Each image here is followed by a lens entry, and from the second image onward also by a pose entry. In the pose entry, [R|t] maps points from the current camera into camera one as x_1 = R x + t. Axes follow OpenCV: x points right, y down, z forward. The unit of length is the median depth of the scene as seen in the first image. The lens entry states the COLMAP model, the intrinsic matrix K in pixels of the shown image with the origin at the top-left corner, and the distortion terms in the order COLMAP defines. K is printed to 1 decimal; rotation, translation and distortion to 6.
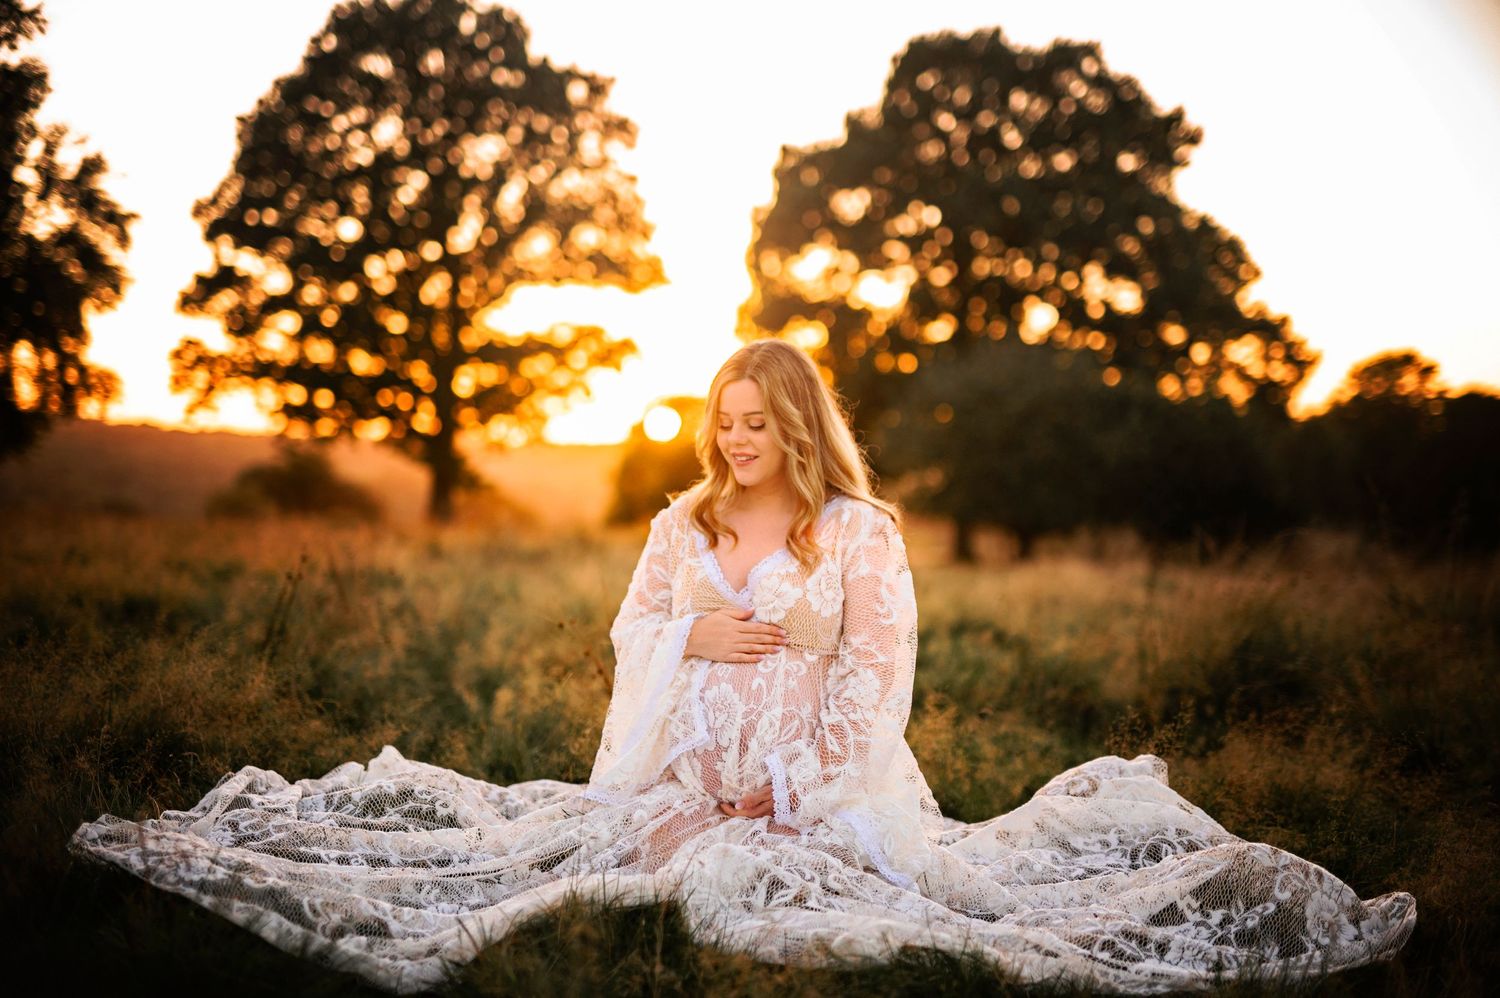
lens RADIAL K [[2105.2, 0, 750.0], [0, 2105.2, 499.0], [0, 0, 1]] dist [0.011587, -0.000416]
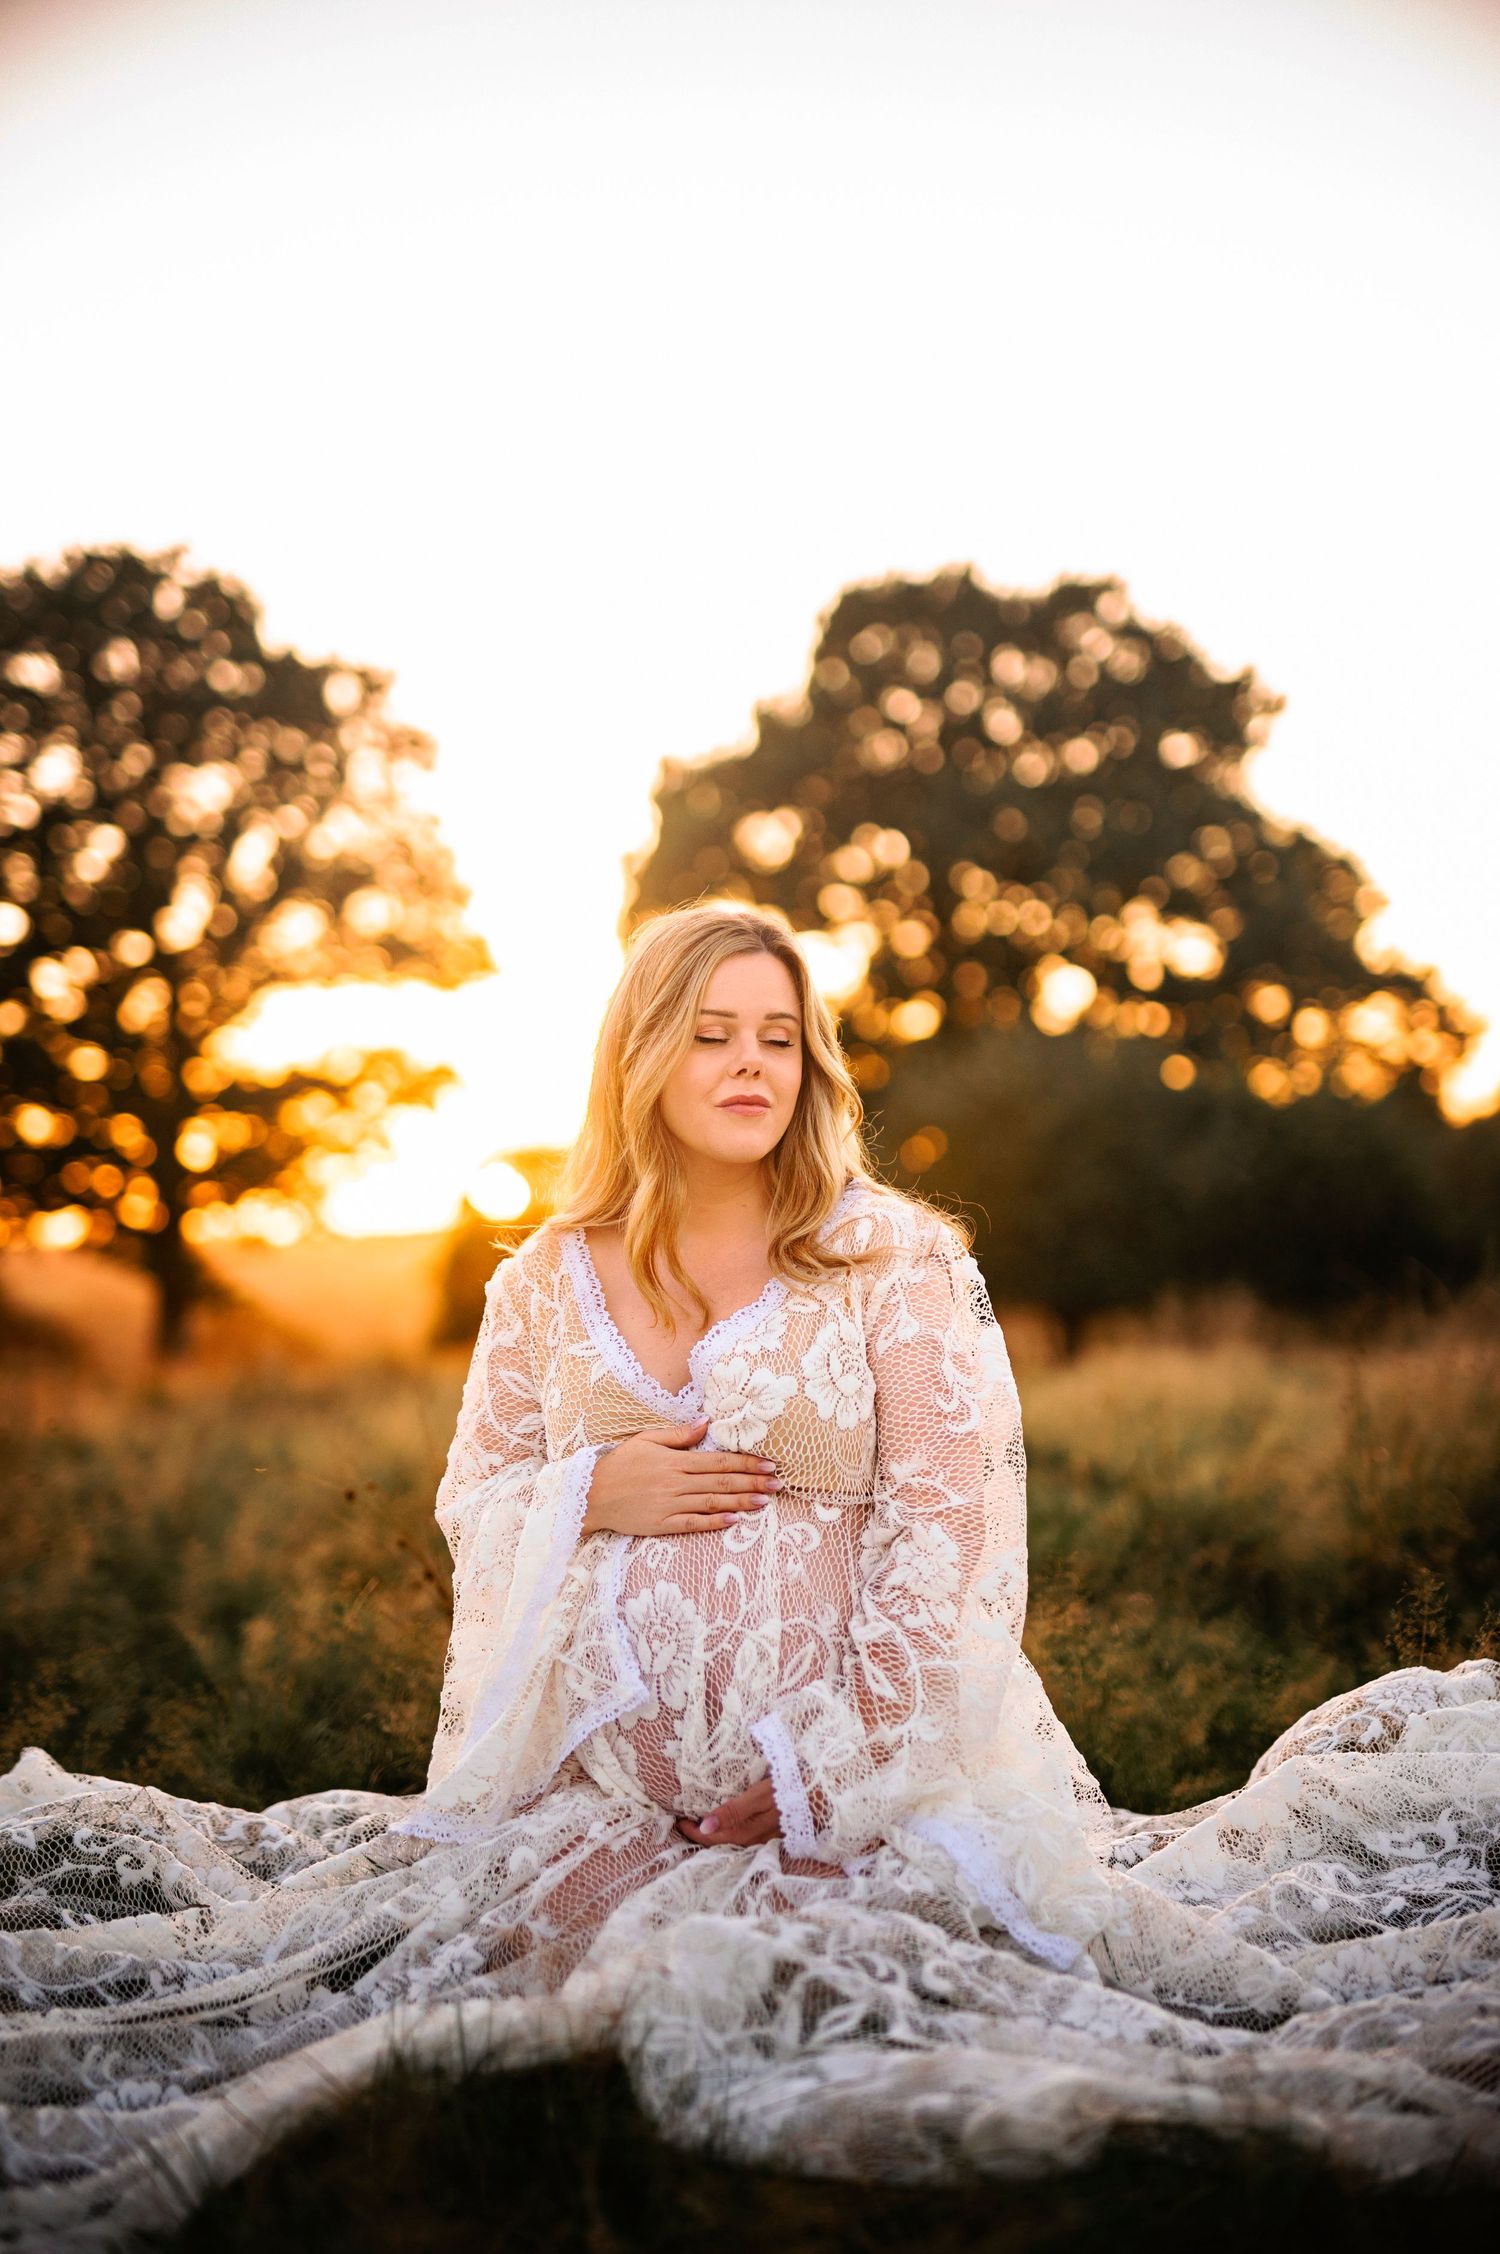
lens RADIAL K [[3163.4, 0, 750.0], [0, 3163.4, 1127.0], [0, 0, 1]] dist [0.011587, -0.000416]
pose [[0.997066, -0.066919, 0.037175, -0.007182], [0.068790, 0.996297, -0.051572, 0.009438], [-0.033586, 0.053978, 0.997977, 0.114826]]
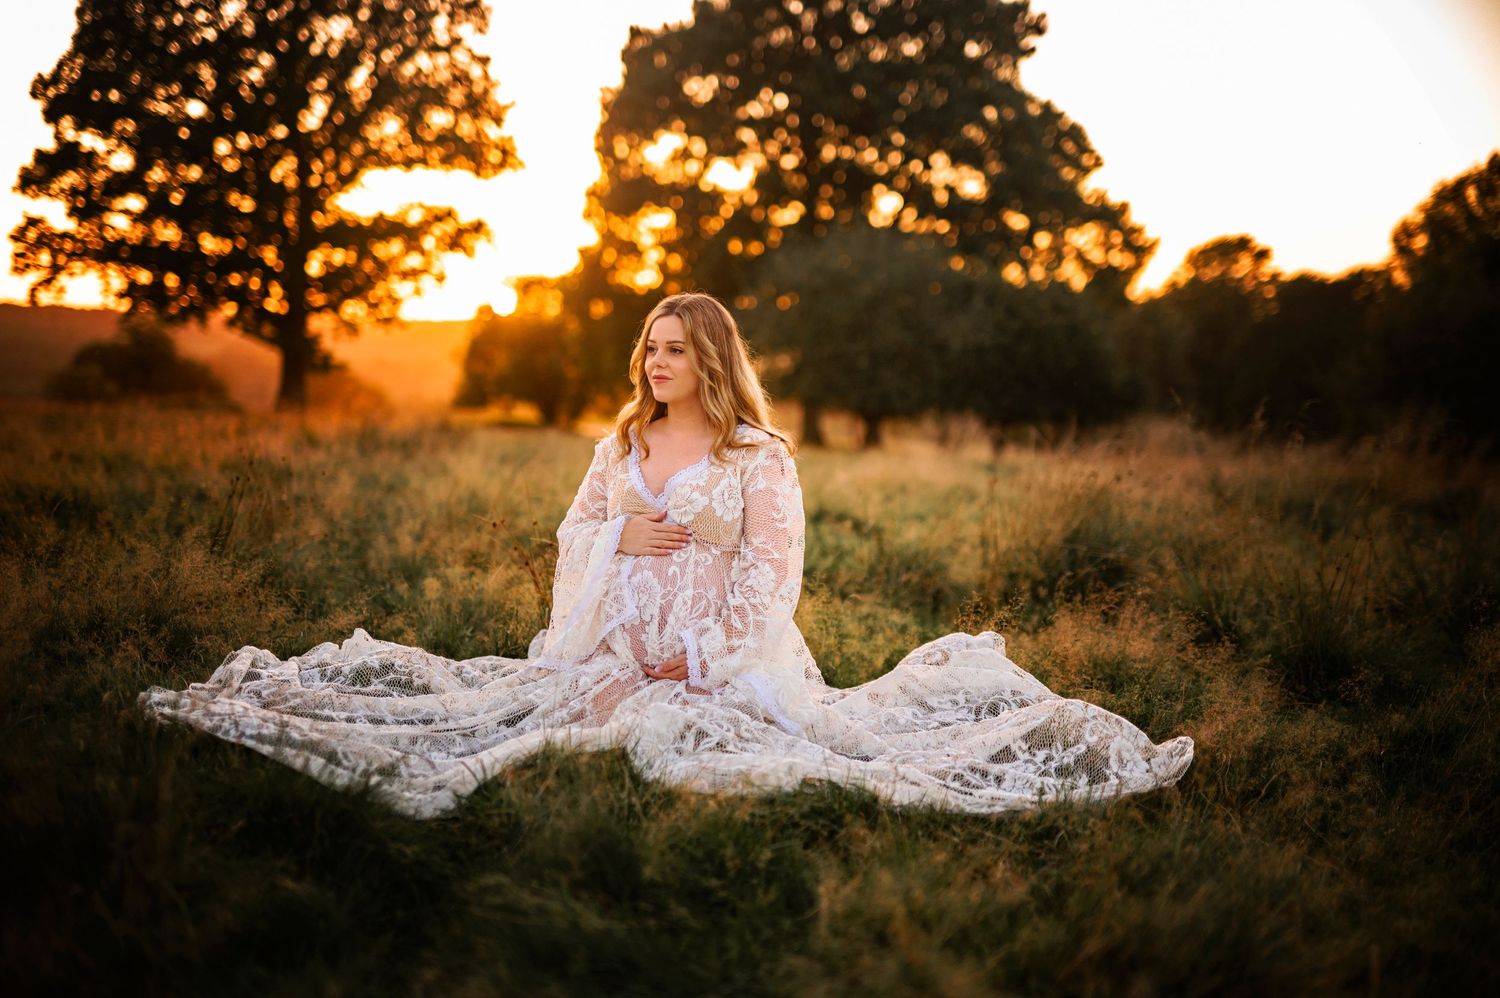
lens RADIAL K [[2105.2, 0, 750.0], [0, 2105.2, 499.0], [0, 0, 1]] dist [0.011587, -0.000416]
pose [[0.997311, -0.002073, 0.073250, -0.021831], [-0.002129, 0.998359, 0.057232, -0.013960], [-0.073248, -0.057235, 0.995670, -0.113371]]
